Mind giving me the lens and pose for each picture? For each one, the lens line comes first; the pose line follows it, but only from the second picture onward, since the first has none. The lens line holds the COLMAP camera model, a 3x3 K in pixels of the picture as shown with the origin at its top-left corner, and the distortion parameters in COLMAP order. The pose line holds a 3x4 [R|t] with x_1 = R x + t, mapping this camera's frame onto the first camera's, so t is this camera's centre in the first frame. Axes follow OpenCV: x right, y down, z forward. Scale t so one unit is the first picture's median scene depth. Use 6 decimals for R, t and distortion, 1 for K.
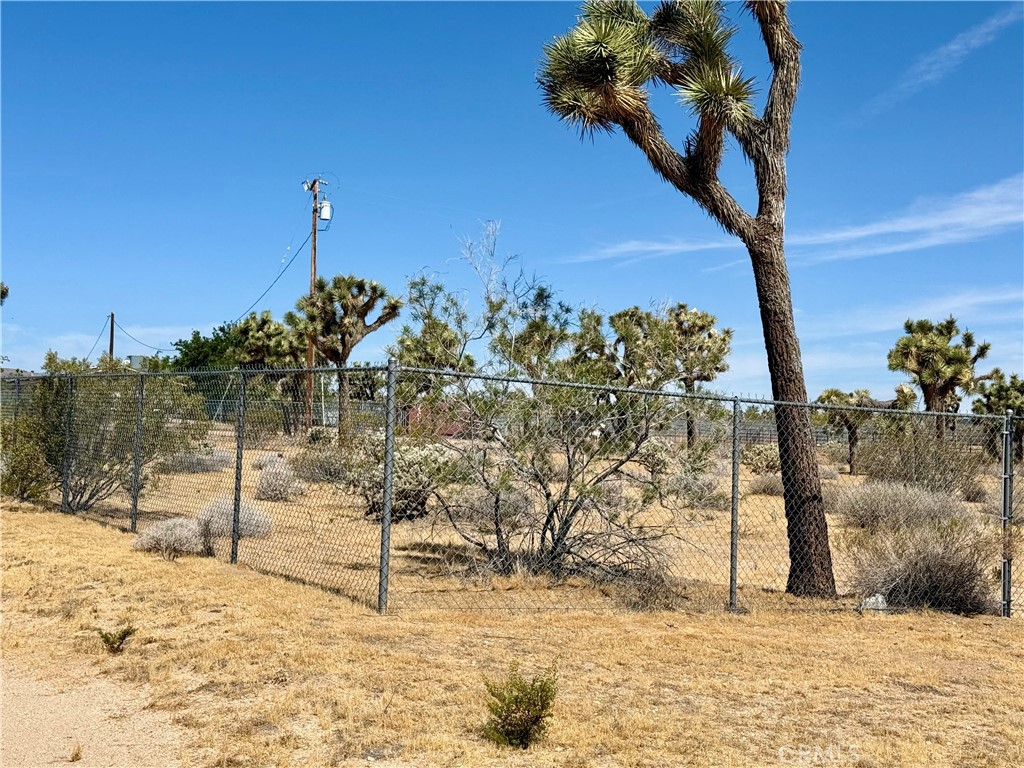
lens RADIAL K [[1530.1, 0, 512.9], [0, 1530.1, 363.8], [0, 0, 1]] dist [0.090318, 0.000000]
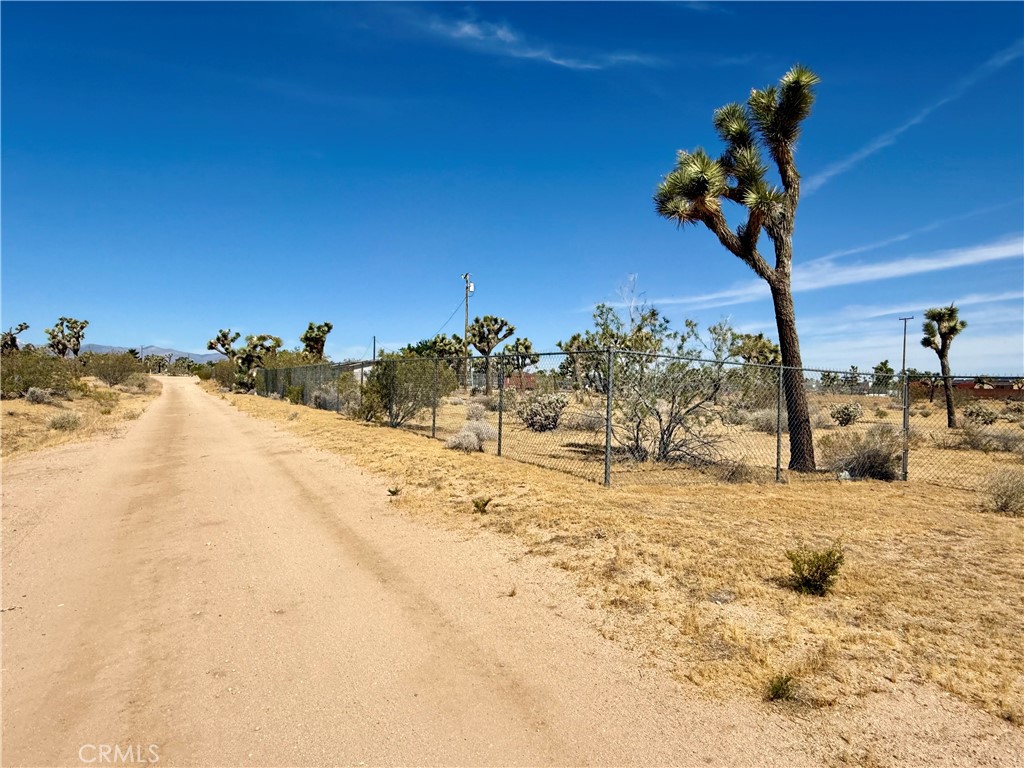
lens RADIAL K [[667.4, 0, 510.9], [0, 667.4, 384.1], [0, 0, 1]] dist [-0.011887, 0.018565]
pose [[0.999139, -0.007814, -0.040748, -0.123599], [0.009407, 0.999193, 0.039041, 0.008345], [0.040410, -0.039391, 0.998406, 0.164706]]
